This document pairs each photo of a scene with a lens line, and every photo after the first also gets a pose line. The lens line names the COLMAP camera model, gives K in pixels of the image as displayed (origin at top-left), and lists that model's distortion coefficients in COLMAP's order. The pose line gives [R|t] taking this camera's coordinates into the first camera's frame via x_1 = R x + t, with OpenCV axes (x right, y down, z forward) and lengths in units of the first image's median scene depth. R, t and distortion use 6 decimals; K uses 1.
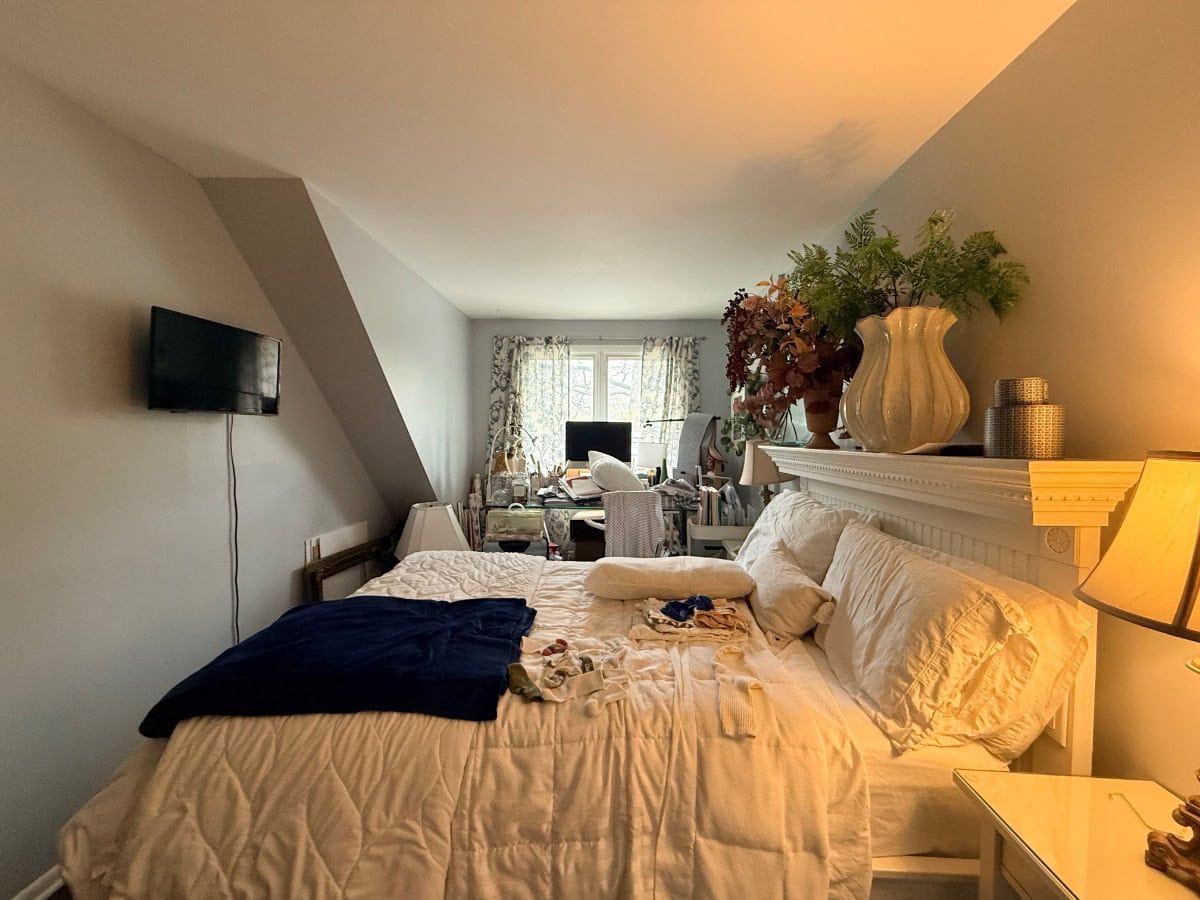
lens RADIAL K [[480.2, 0, 600.0], [0, 480.2, 450.0], [0, 0, 1]] dist [0.001084, -0.000032]
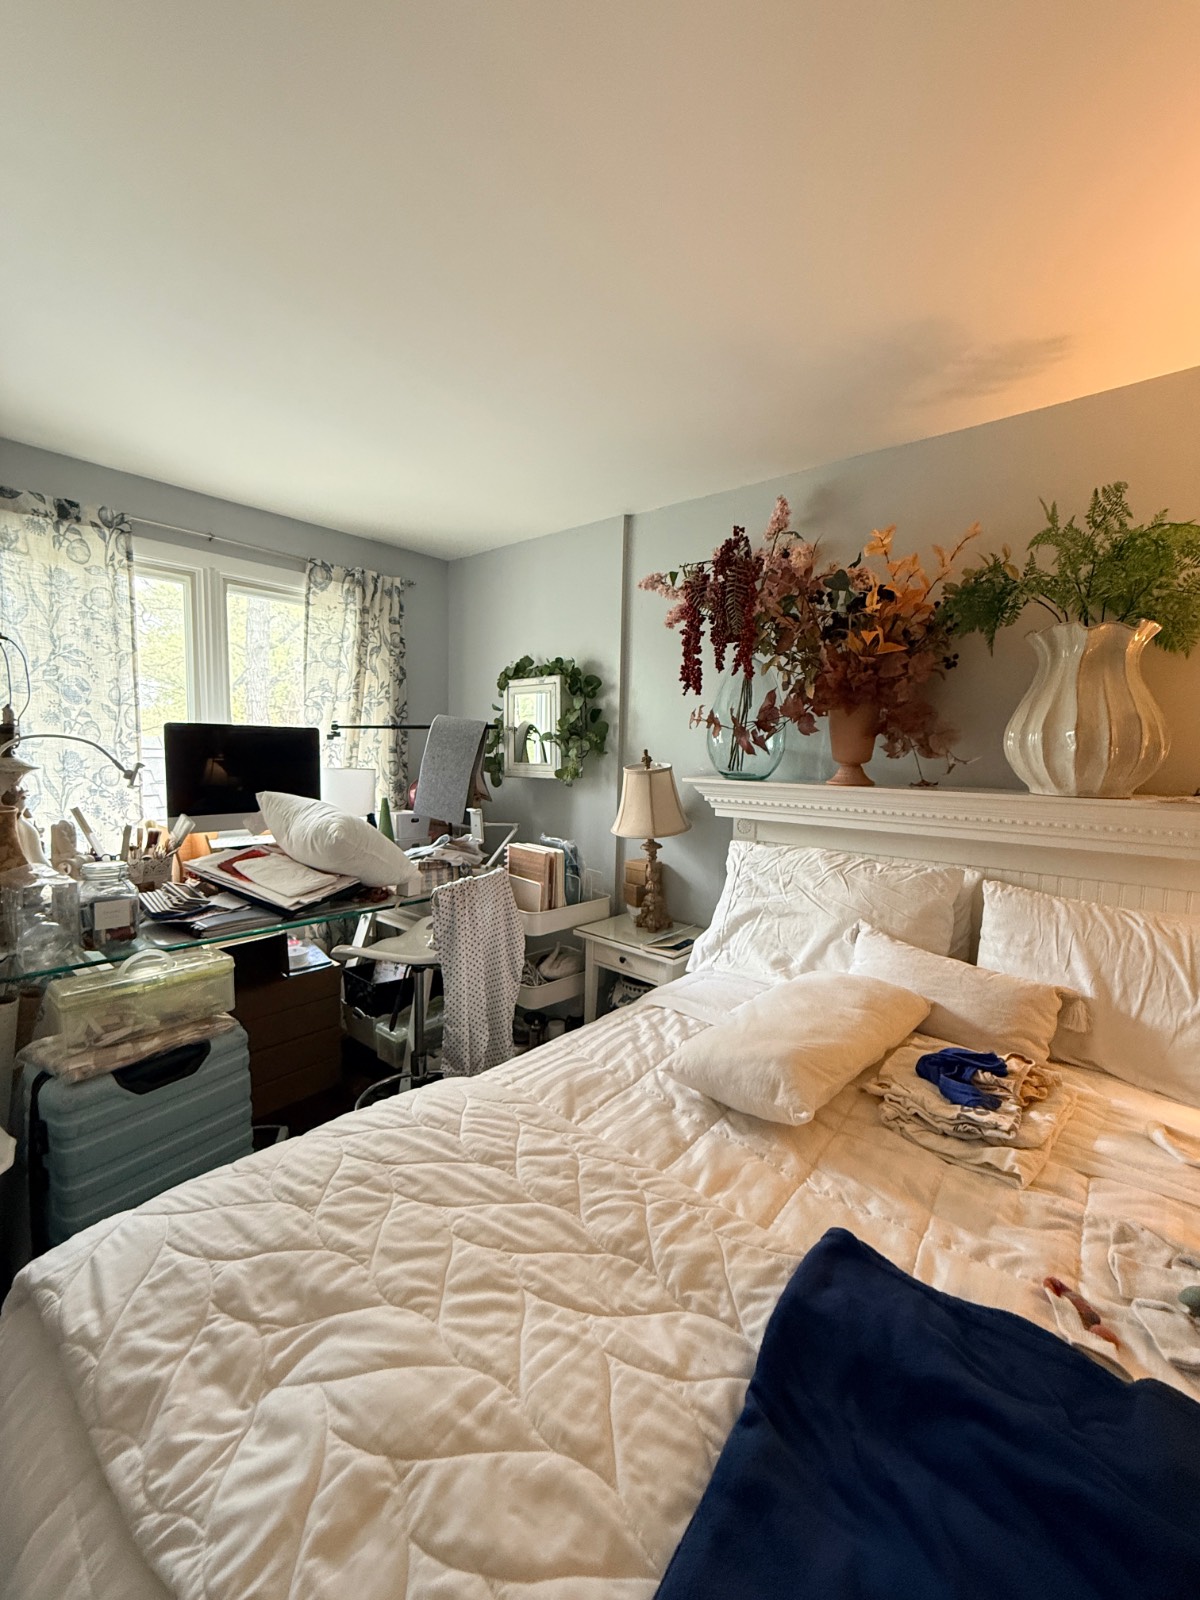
lens RADIAL K [[640.2, 0, 600.0], [0, 640.2, 800.0], [0, 0, 1]] dist [0.001084, -0.000032]
pose [[0.627335, -0.064151, 0.776103, -0.257429], [0.013009, 0.997325, 0.071921, -0.026604], [-0.778641, -0.035022, 0.626492, 0.337241]]
